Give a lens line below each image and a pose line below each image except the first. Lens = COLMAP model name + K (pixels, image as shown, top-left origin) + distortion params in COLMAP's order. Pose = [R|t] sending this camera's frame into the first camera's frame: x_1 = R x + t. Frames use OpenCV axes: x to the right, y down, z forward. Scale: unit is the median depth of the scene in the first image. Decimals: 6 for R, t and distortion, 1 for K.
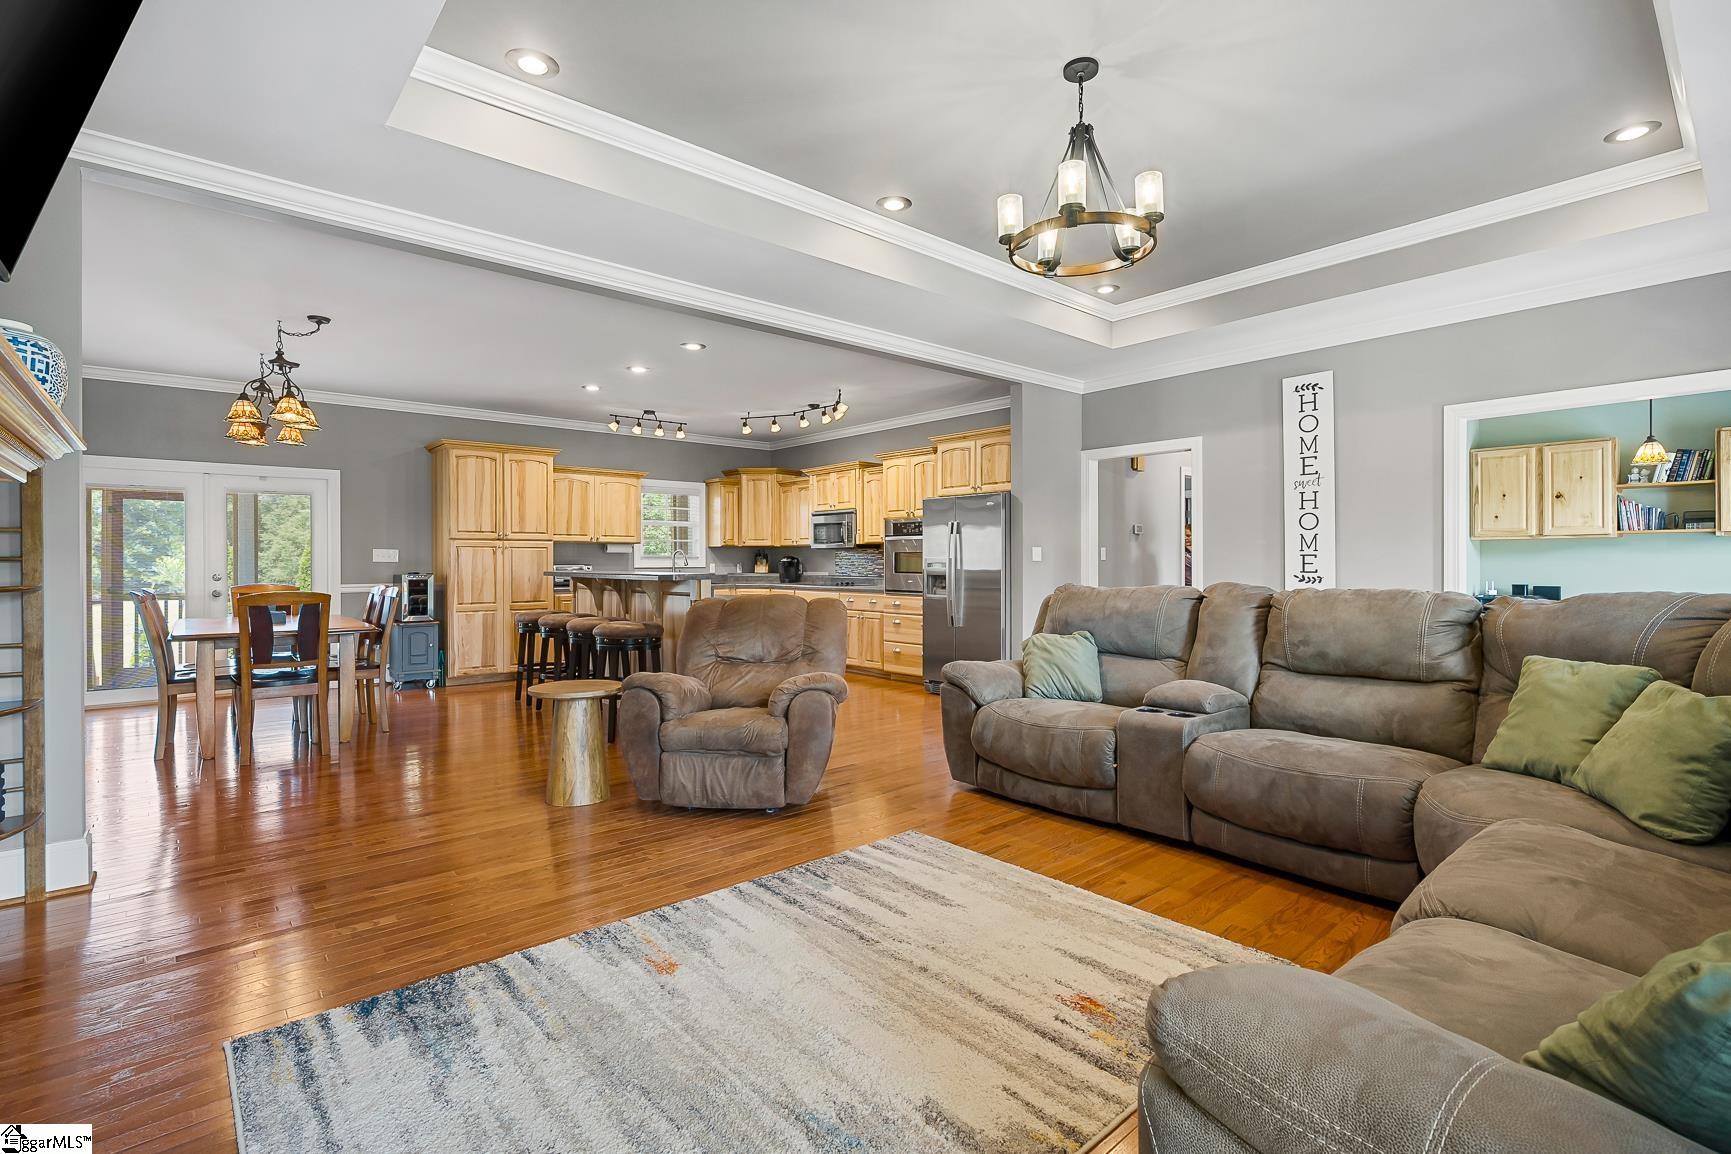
lens RADIAL K [[796.1, 0, 873.2], [0, 796.1, 569.2], [0, 0, 1]] dist [-0.010138, 0.001420]
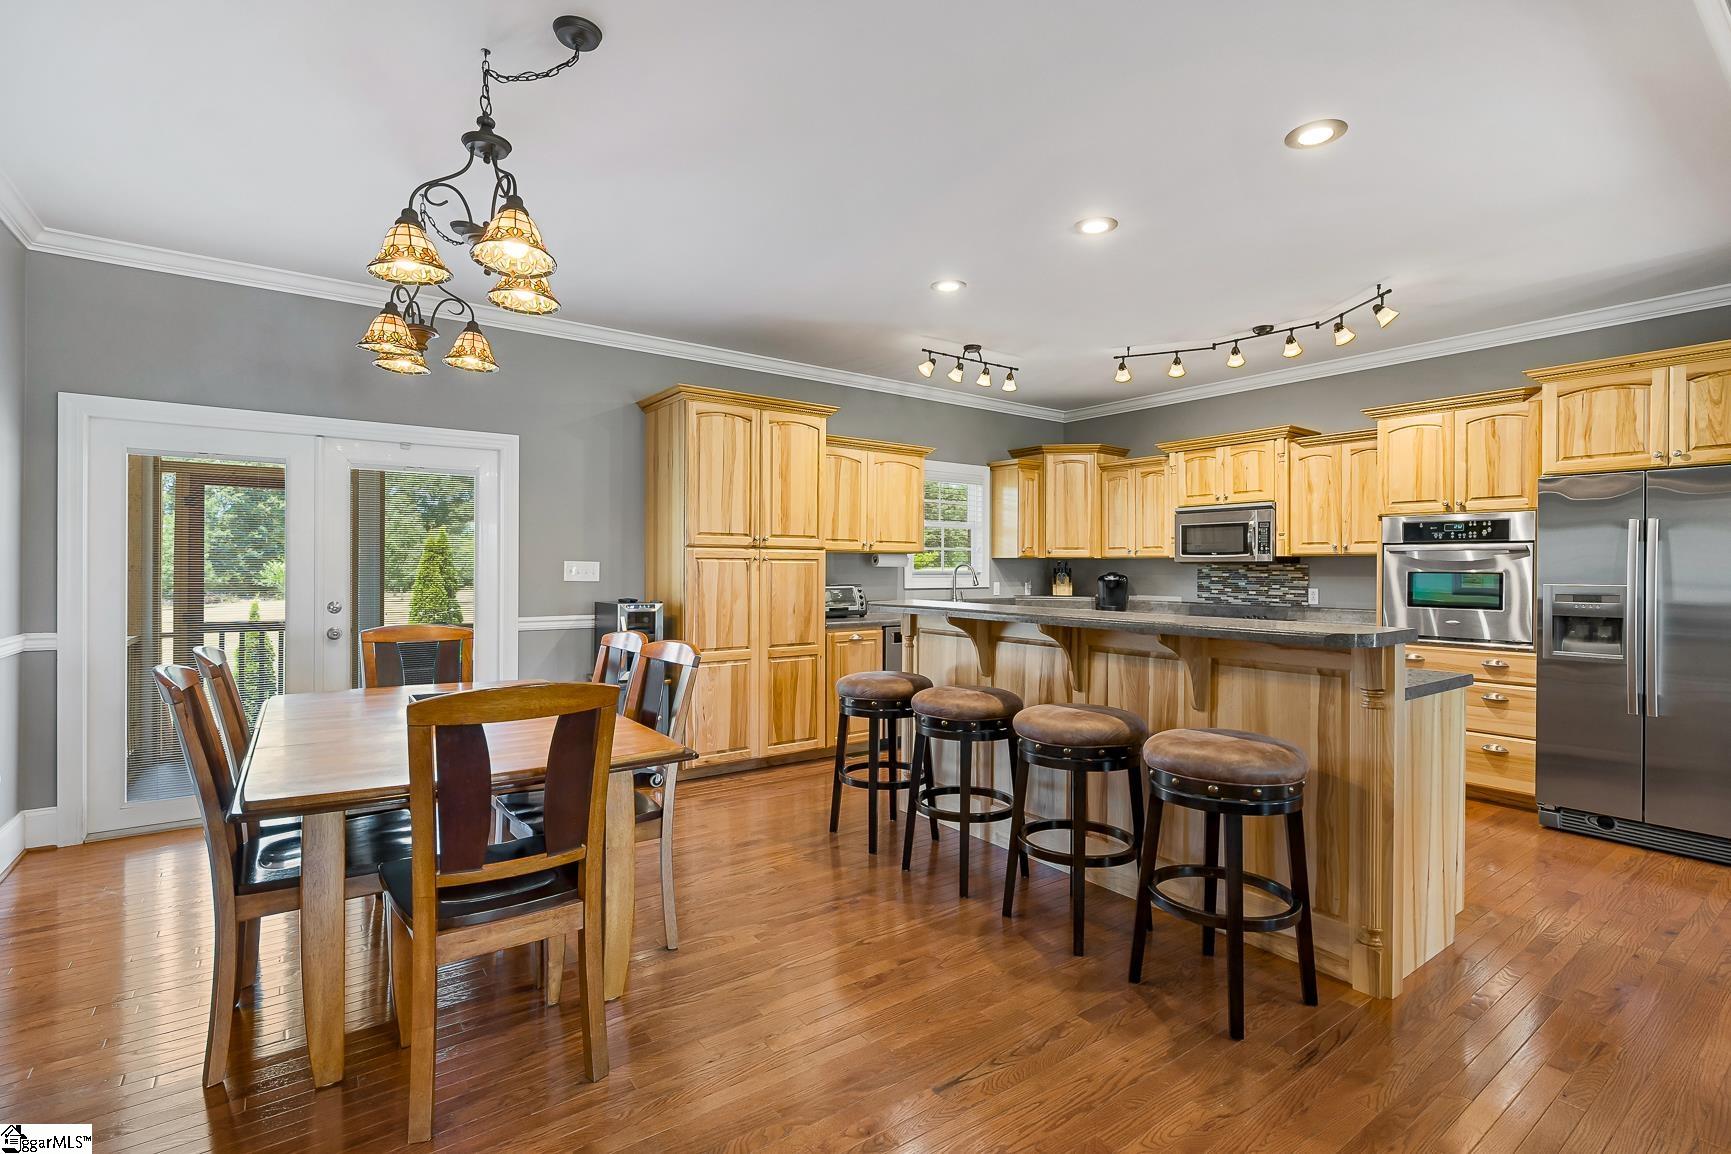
lens RADIAL K [[804.2, 0, 883.4], [0, 804.2, 576.0], [0, 0, 1]] dist [-0.019940, -0.000041]
pose [[0.996920, 0.006673, -0.078138, -0.314508], [-0.006848, 0.999975, -0.001980, -0.013456], [0.078123, 0.002509, 0.996941, 0.367973]]
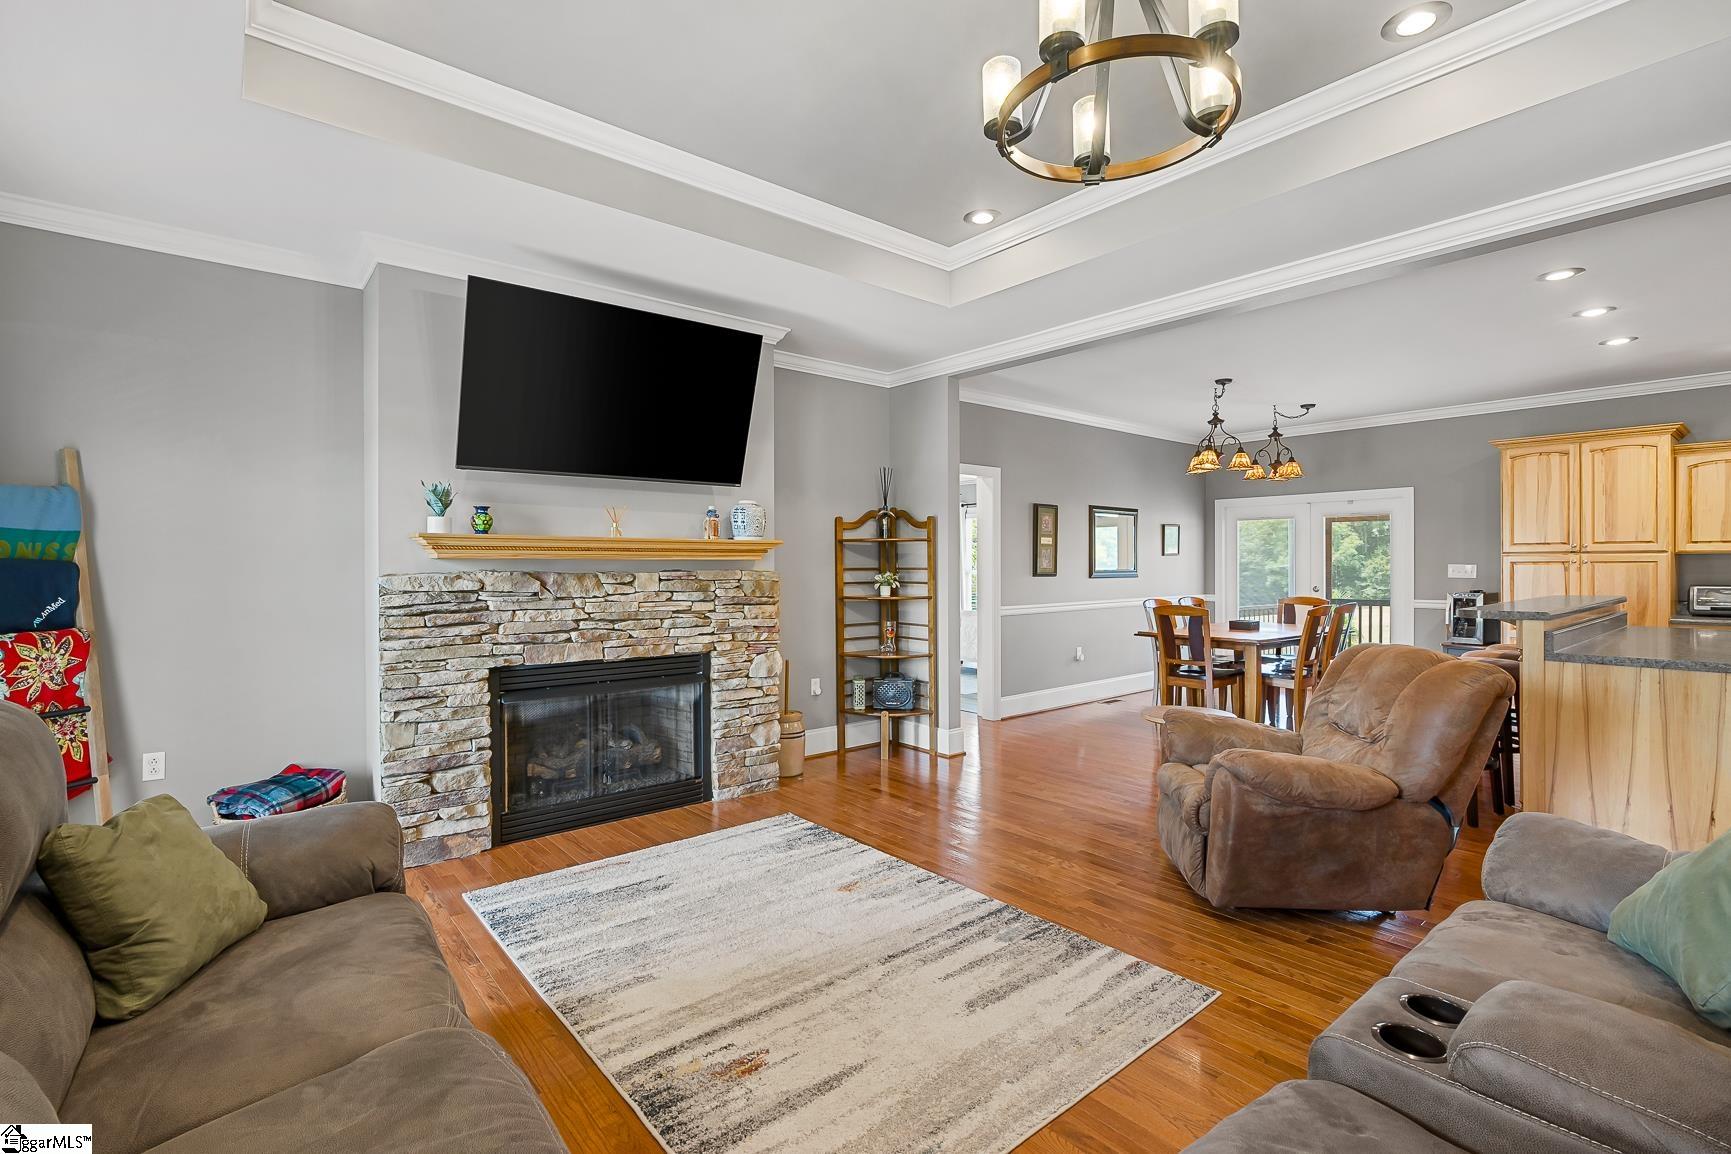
lens RADIAL K [[796.1, 0, 873.2], [0, 796.1, 569.2], [0, 0, 1]] dist [-0.010138, 0.001420]
pose [[-0.021229, 0.008624, -0.999737, 0.331581], [-0.006741, 0.999939, 0.008769, -0.022539], [0.999752, 0.006925, -0.021169, 0.310322]]
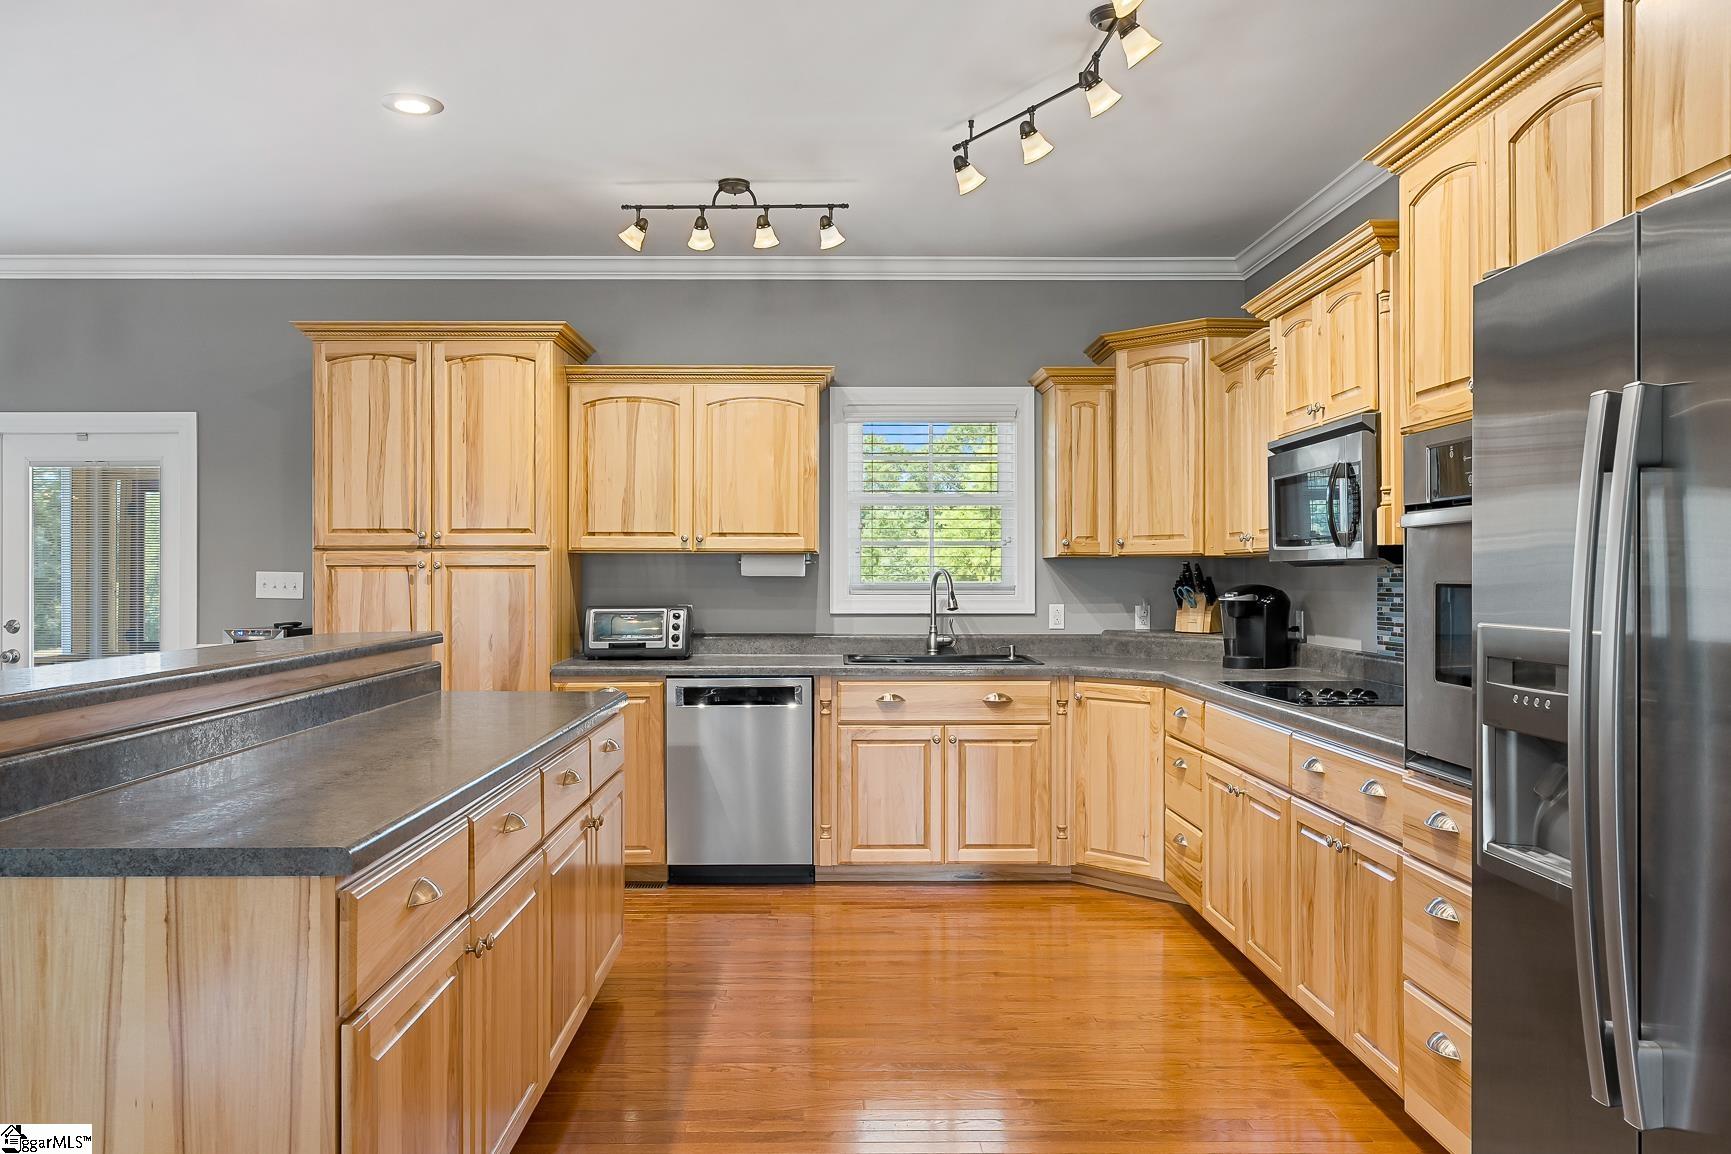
lens RADIAL K [[1229.5, 0, 841.3], [0, 1229.5, 578.0], [0, 0, 1]] dist [0.001881, 0.000731]
pose [[0.756209, 0.001411, -0.654329, 0.121781], [-0.007611, 0.999949, -0.006640, -0.018636], [0.654286, 0.010001, 0.756181, 0.643227]]
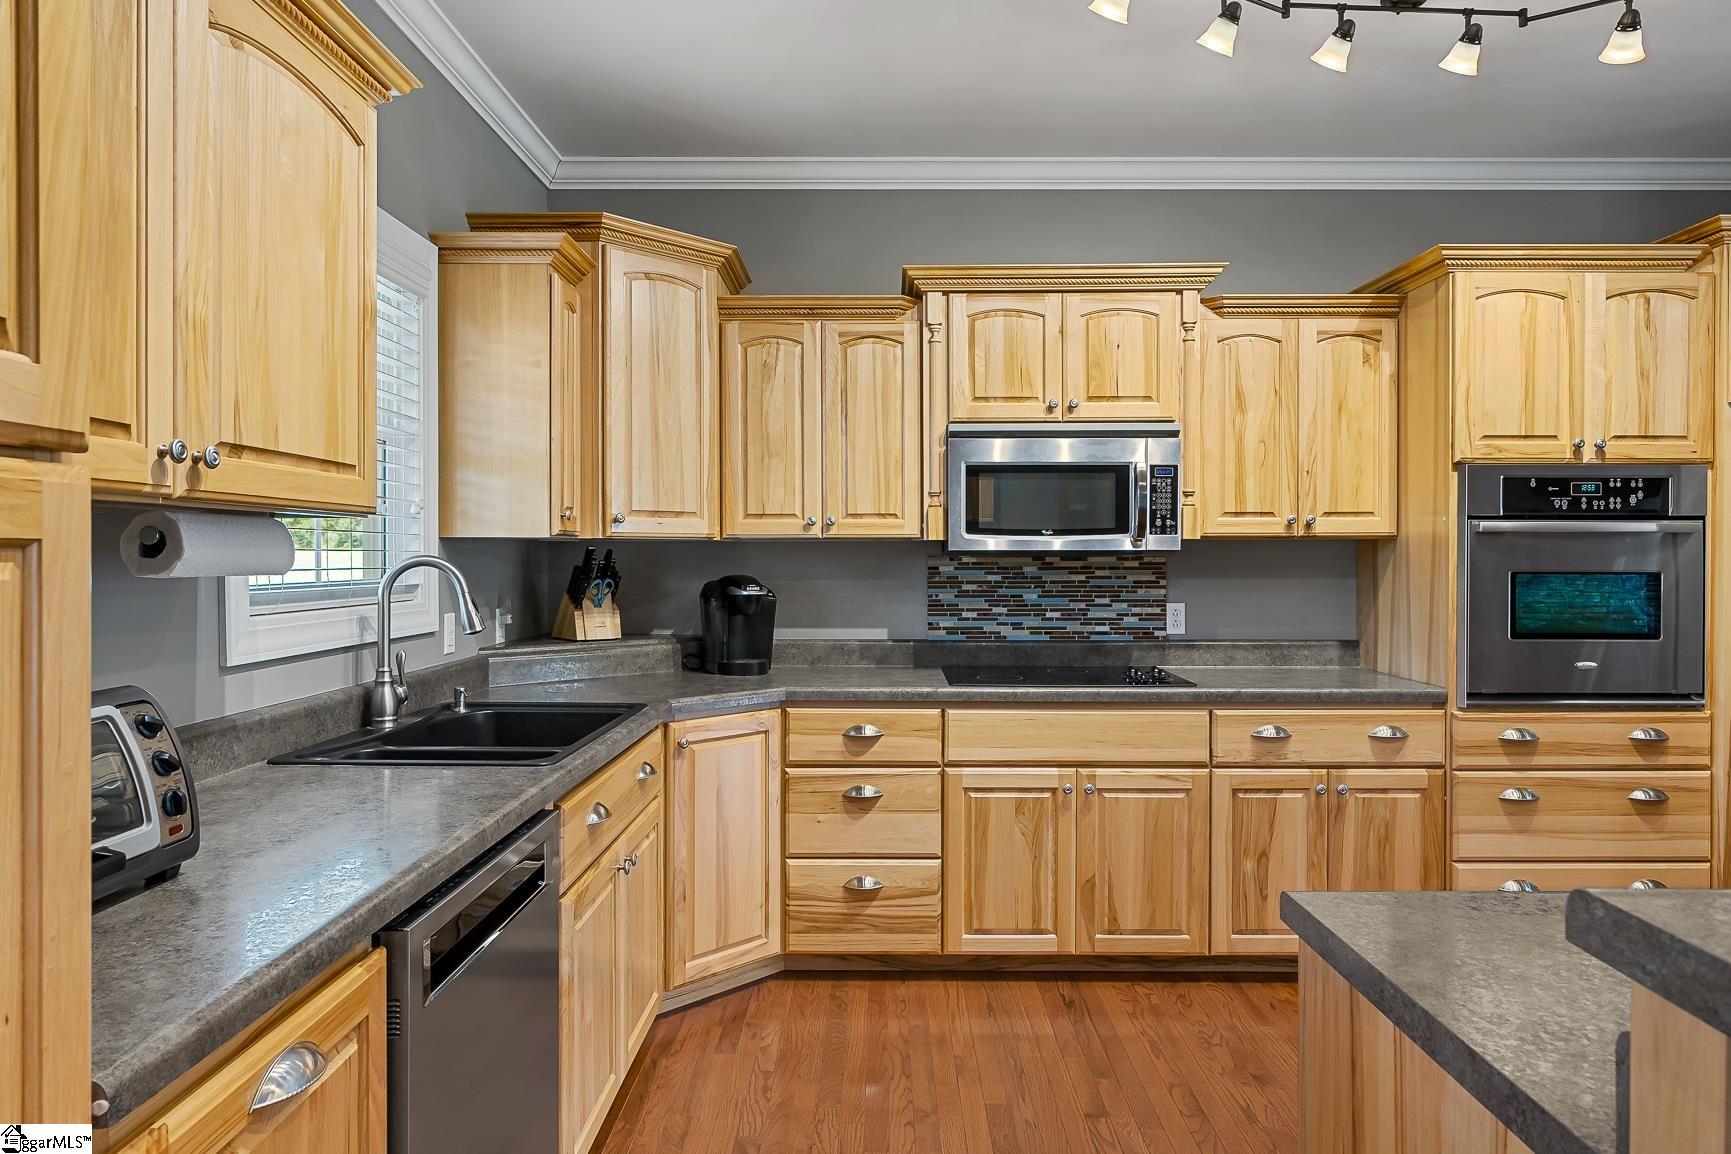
lens RADIAL K [[1071.9, 0, 866.6], [0, 1071.9, 561.7], [0, 0, 1]] dist [0.000251, 0.000065]
pose [[0.668285, -0.003542, 0.743897, -0.446868], [0.008195, 0.999963, -0.002601, -0.025355], [-0.743860, 0.007834, 0.668290, 0.904639]]
